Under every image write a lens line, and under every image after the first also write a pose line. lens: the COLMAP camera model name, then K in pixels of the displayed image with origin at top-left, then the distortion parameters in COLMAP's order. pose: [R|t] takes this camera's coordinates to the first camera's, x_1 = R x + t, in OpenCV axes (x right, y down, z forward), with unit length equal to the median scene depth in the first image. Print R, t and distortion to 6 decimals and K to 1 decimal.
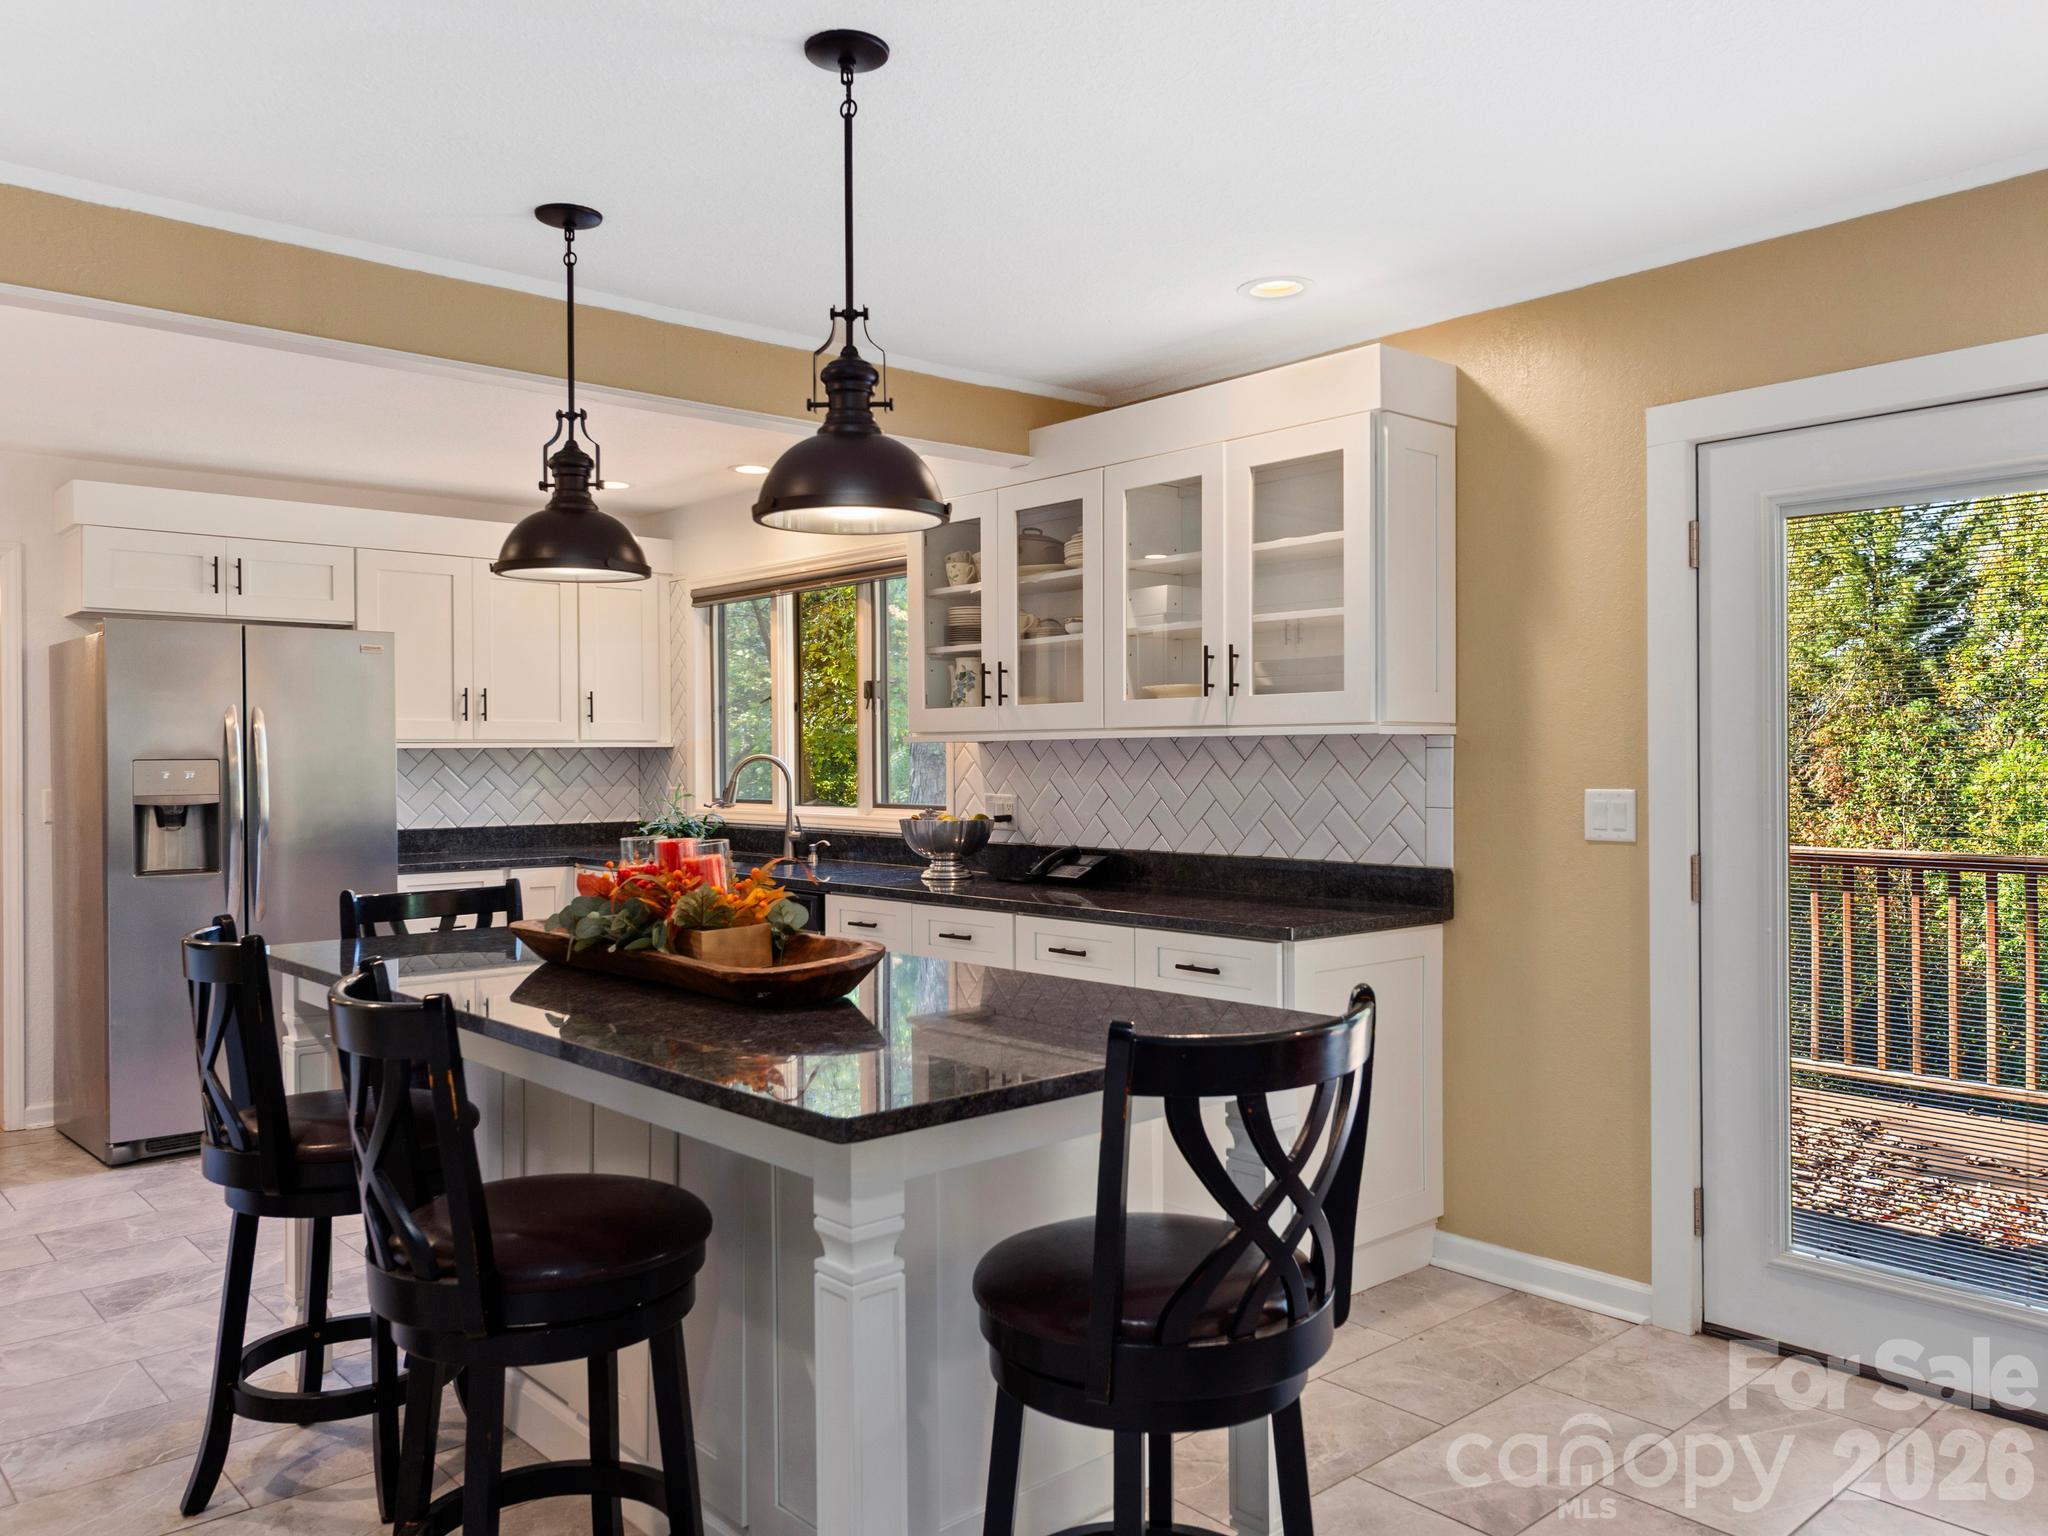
lens RADIAL K [[1471.7, 0, 1024.0], [0, 1471.7, 768.0], [0, 0, 1]] dist [0.003663, -0.003874]
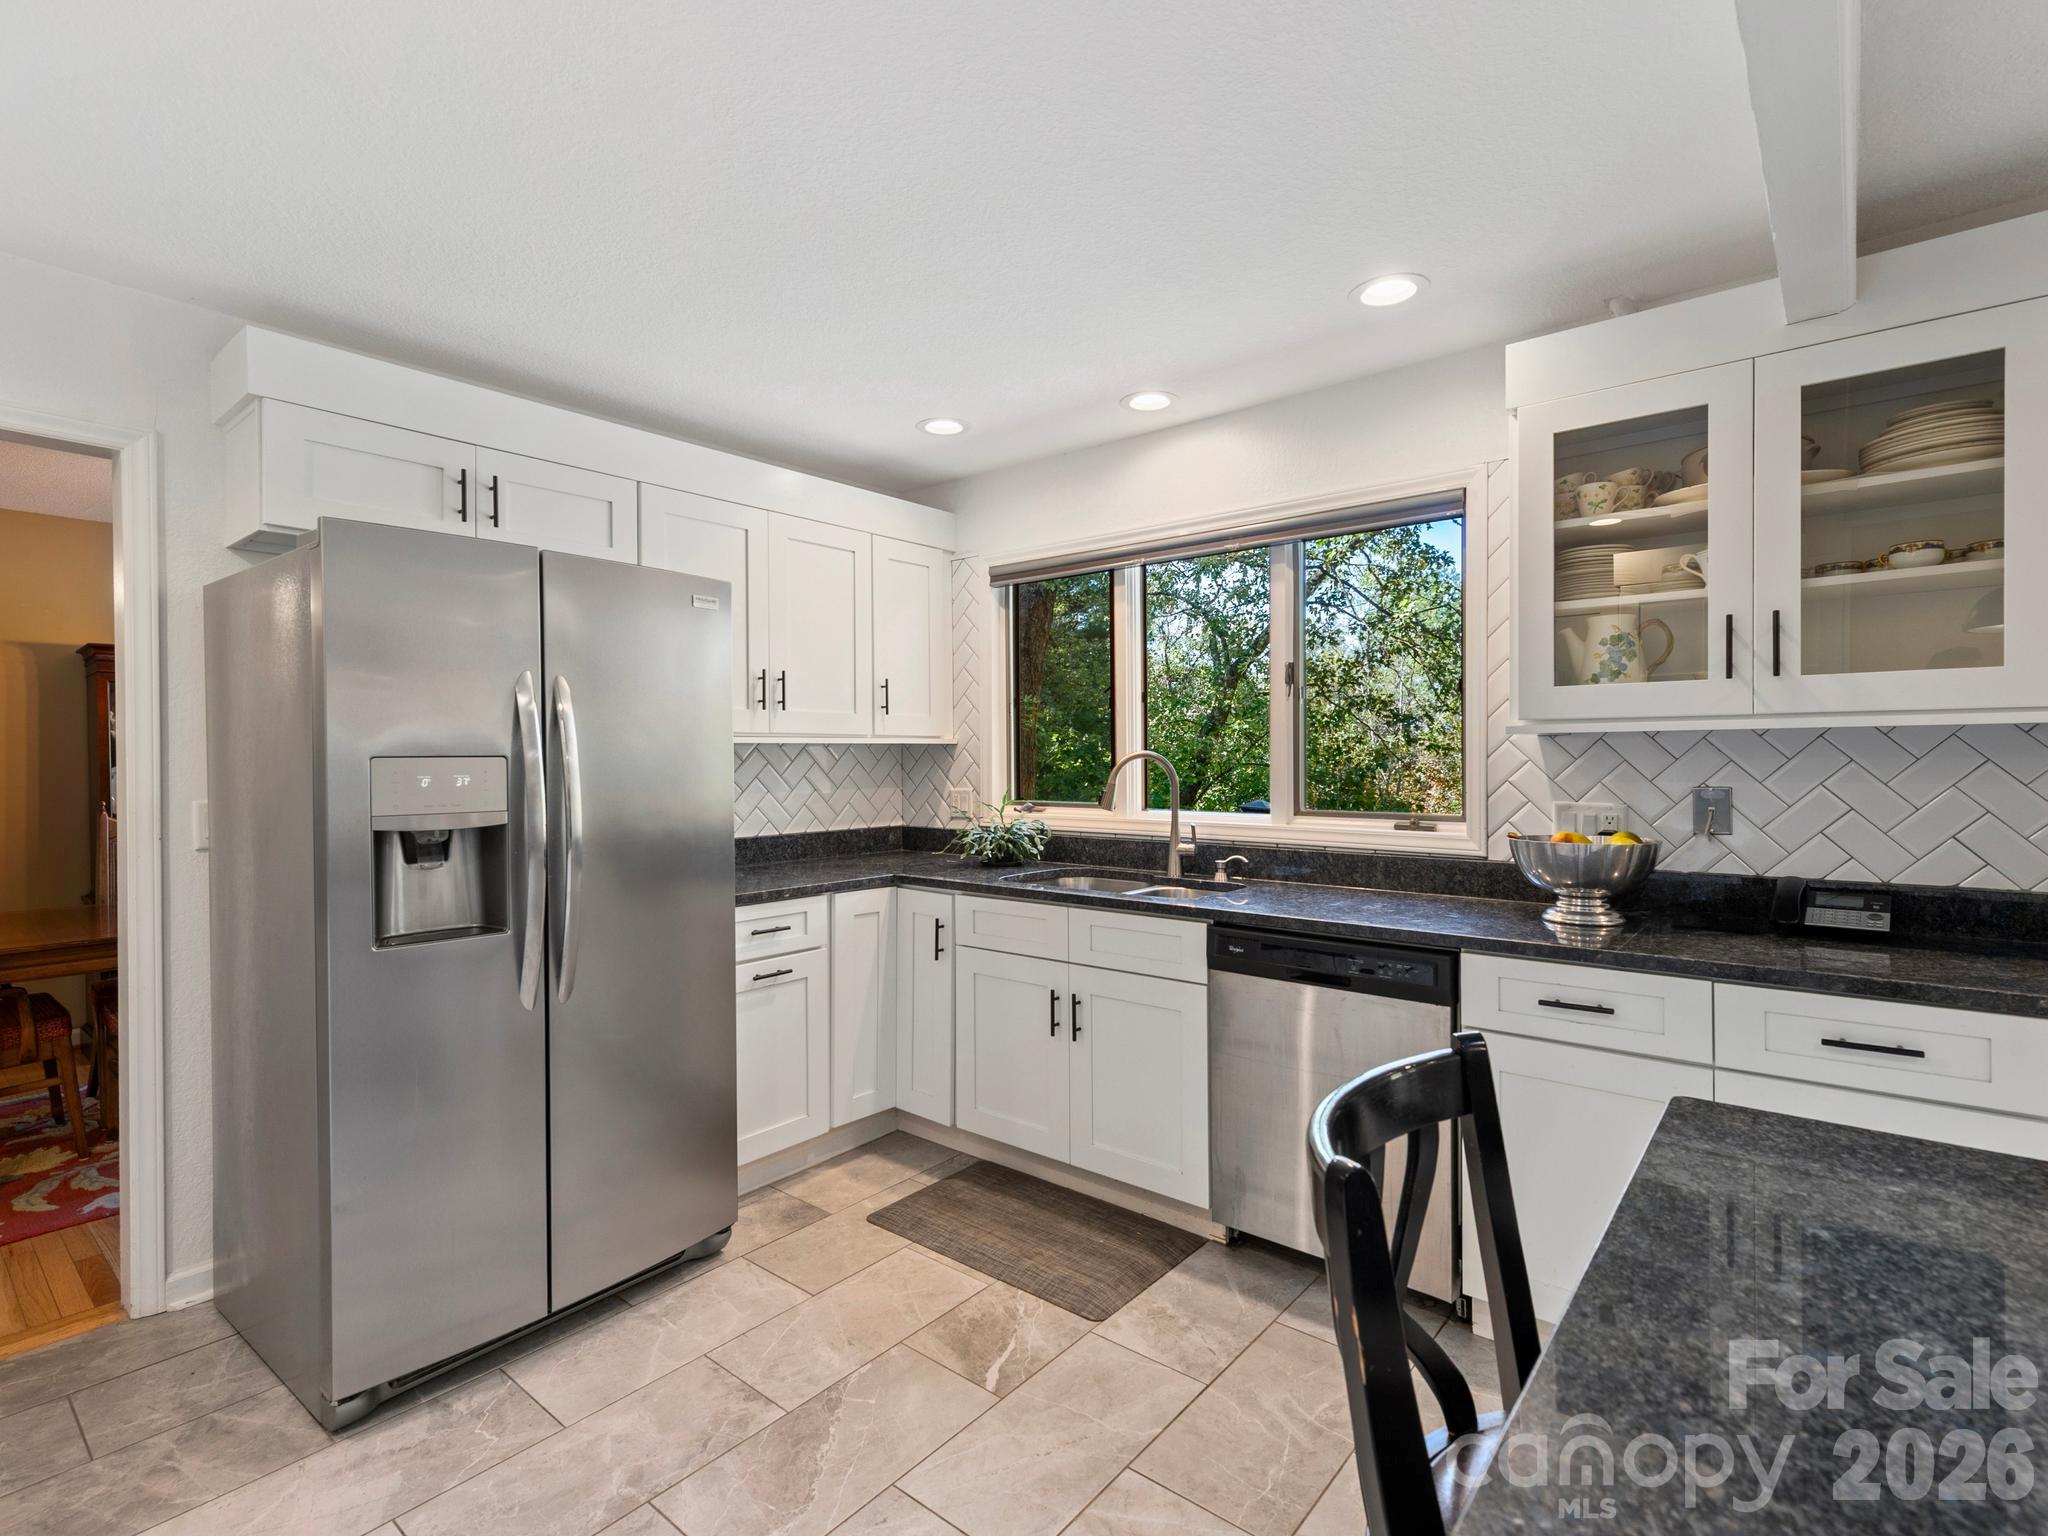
lens RADIAL K [[980.1, 0, 1024.0], [0, 980.1, 768.0], [0, 0, 1]] dist [0.003360, -0.000169]
pose [[0.990762, -0.001243, 0.135606, -0.352800], [0.000794, 0.999994, 0.003368, -0.001873], [-0.135610, -0.003230, 0.990757, 0.506240]]
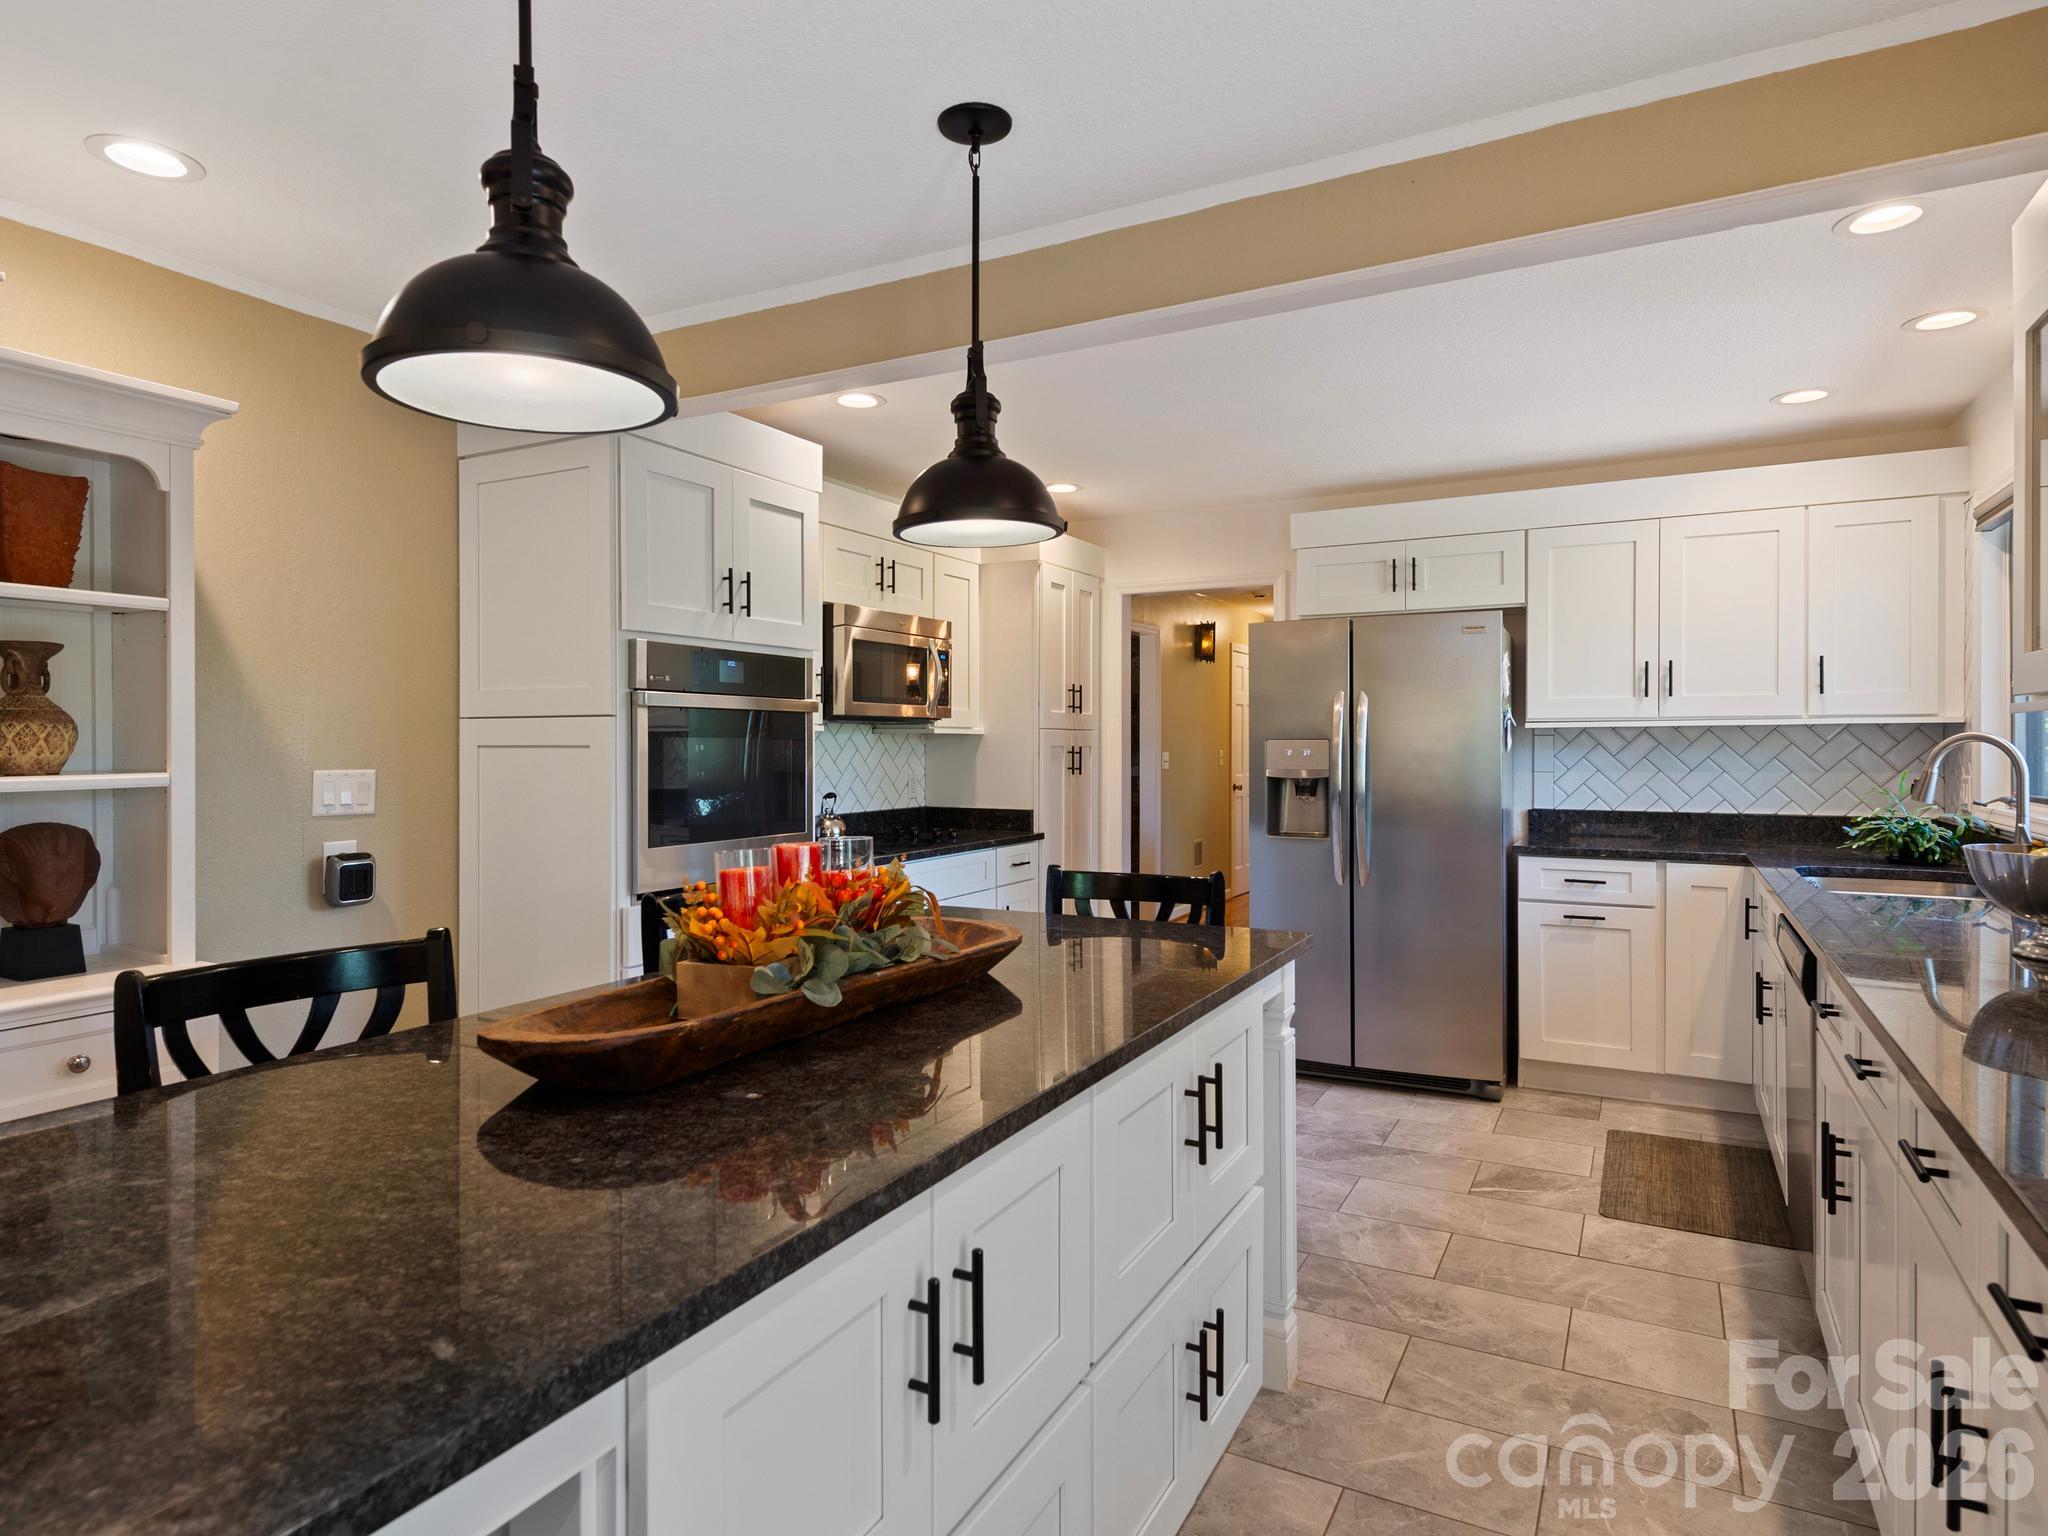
lens RADIAL K [[1167.3, 0, 1024.0], [0, 1167.3, 768.0], [0, 0, 1]] dist [0.015696, 0.000395]
pose [[0.340805, 0.025492, -0.939788, 0.203706], [-0.003439, 0.999659, 0.025869, -0.006107], [0.940128, -0.005584, 0.340777, 0.436271]]
